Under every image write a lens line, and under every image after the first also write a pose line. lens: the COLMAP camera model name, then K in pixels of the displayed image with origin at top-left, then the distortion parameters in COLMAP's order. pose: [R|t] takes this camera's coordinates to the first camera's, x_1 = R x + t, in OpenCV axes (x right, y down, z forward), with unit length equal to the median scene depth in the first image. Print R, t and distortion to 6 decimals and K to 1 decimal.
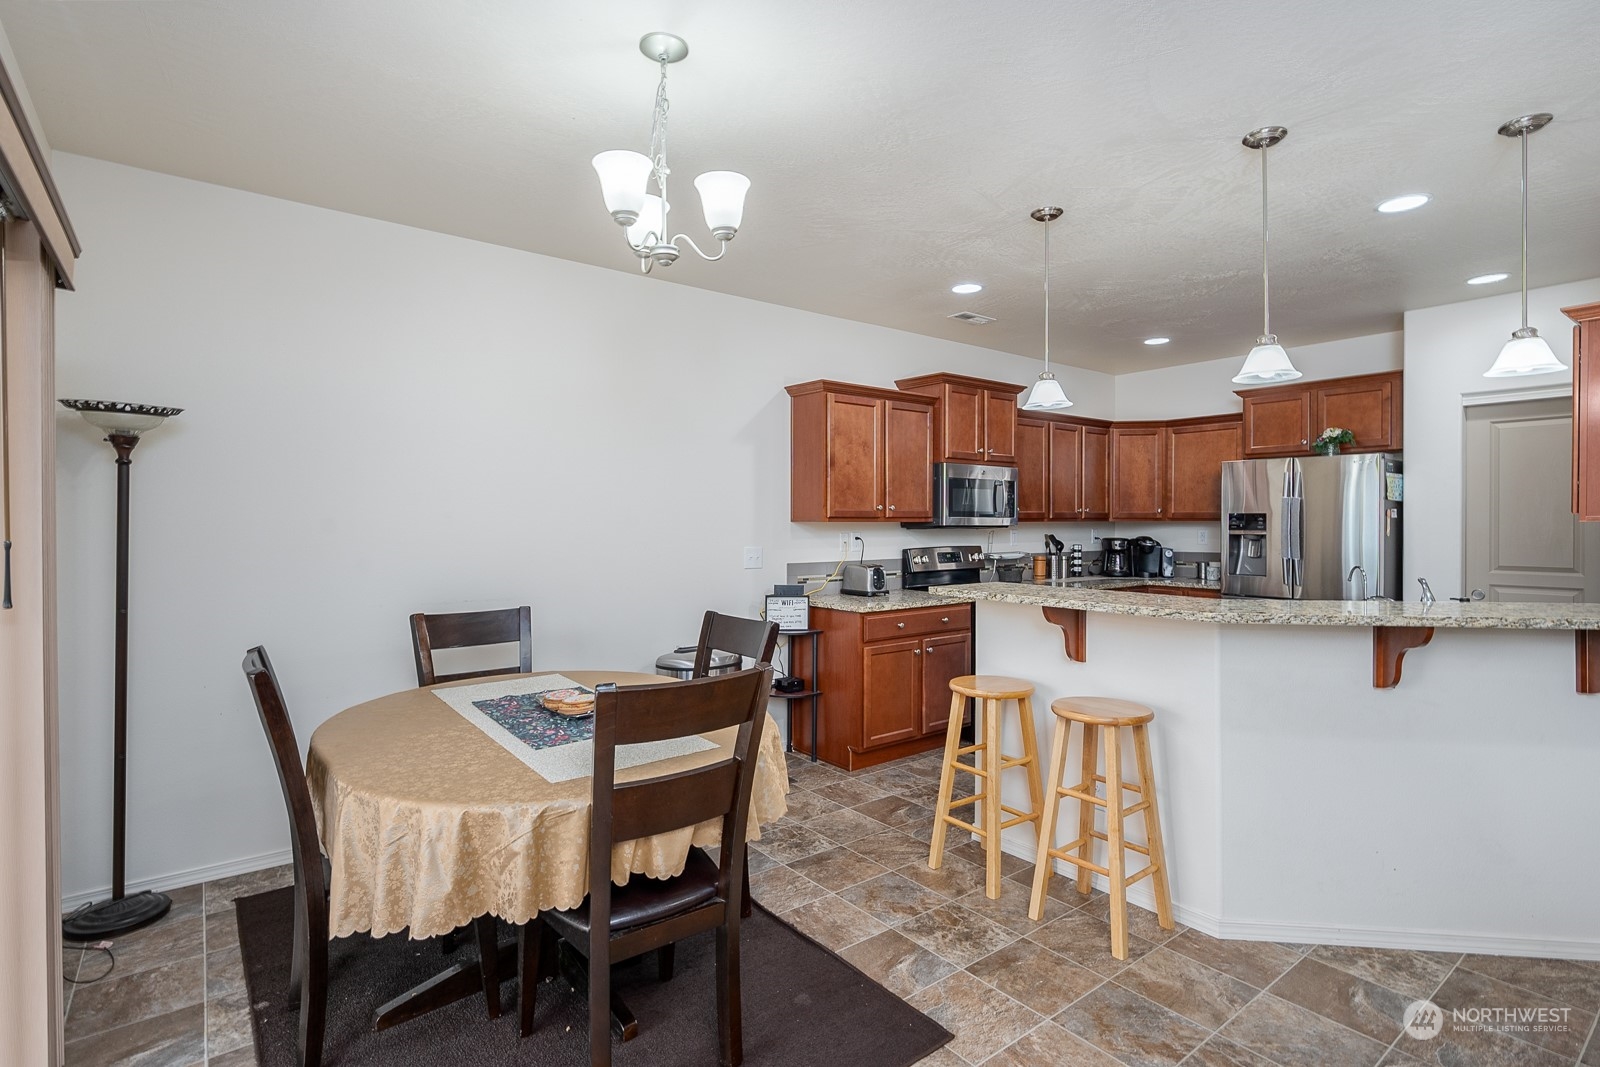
lens RADIAL K [[776.7, 0, 800.7], [0, 776.7, 527.1], [0, 0, 1]] dist [0.000529, 0.002303]
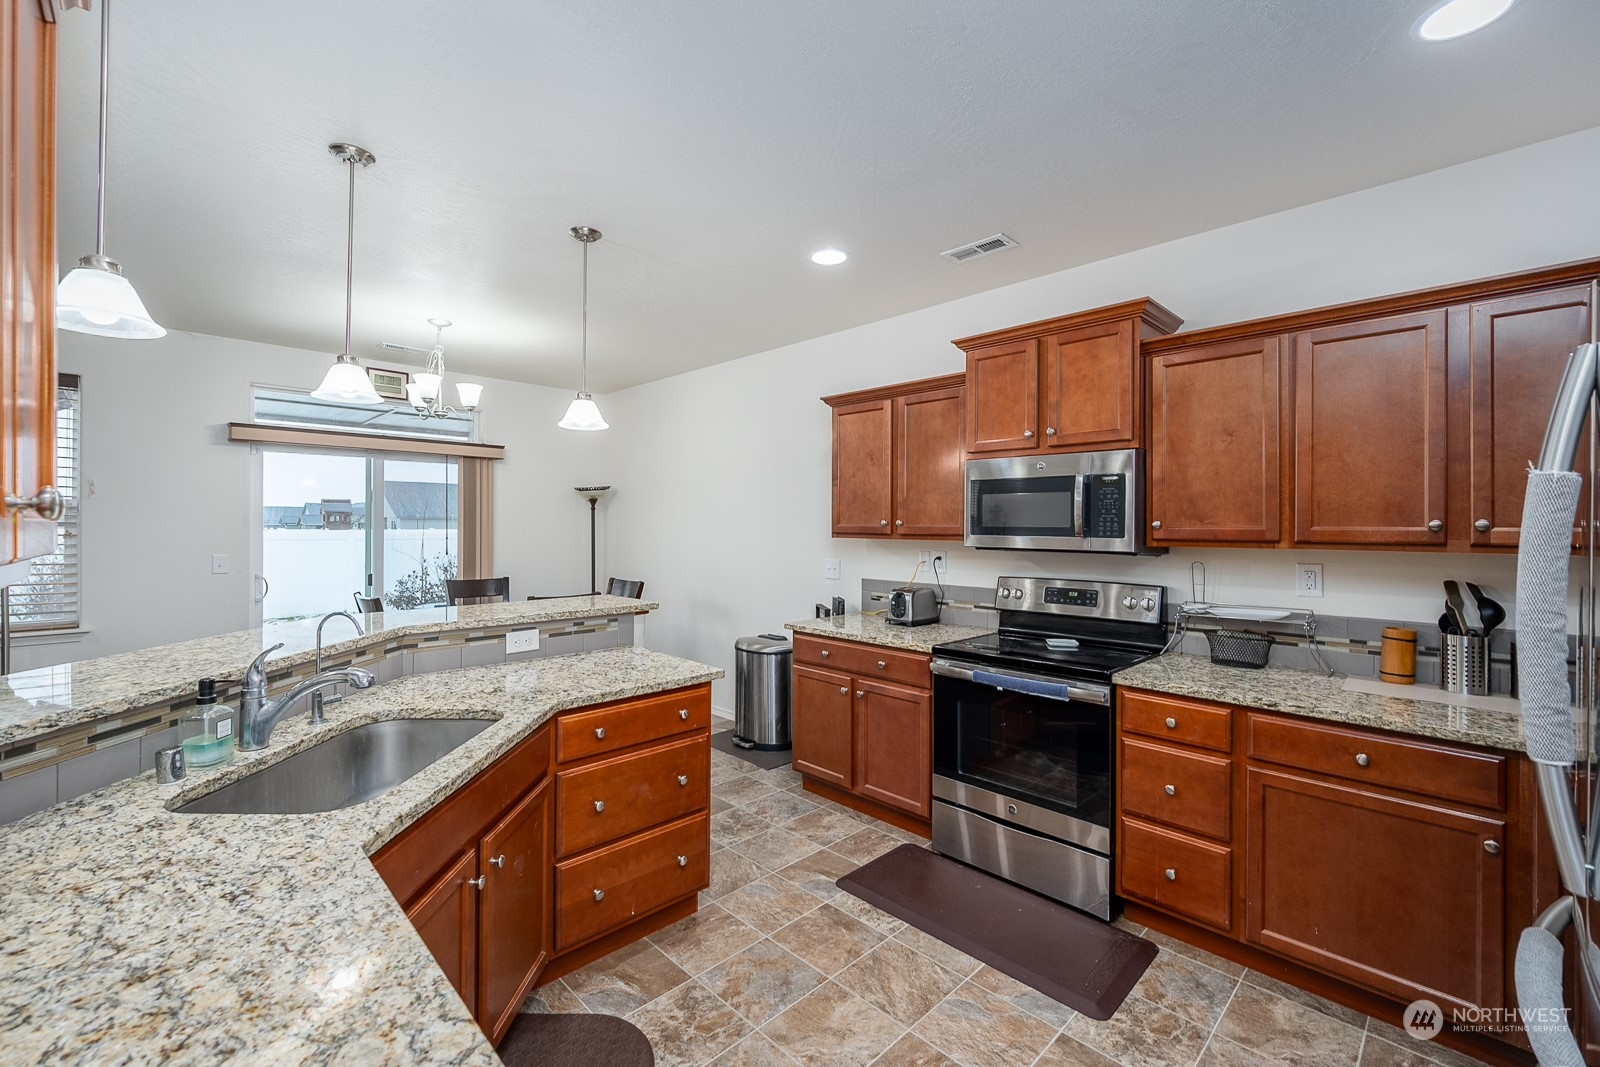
lens RADIAL K [[698.5, 0, 815.9], [0, 698.5, 521.3], [0, 0, 1]] dist [0.001799, 0.000655]
pose [[0.135984, -0.005655, -0.990695, 0.890147], [-0.012931, 0.999888, -0.007482, -0.021096], [0.990627, 0.013828, 0.135896, 0.845266]]
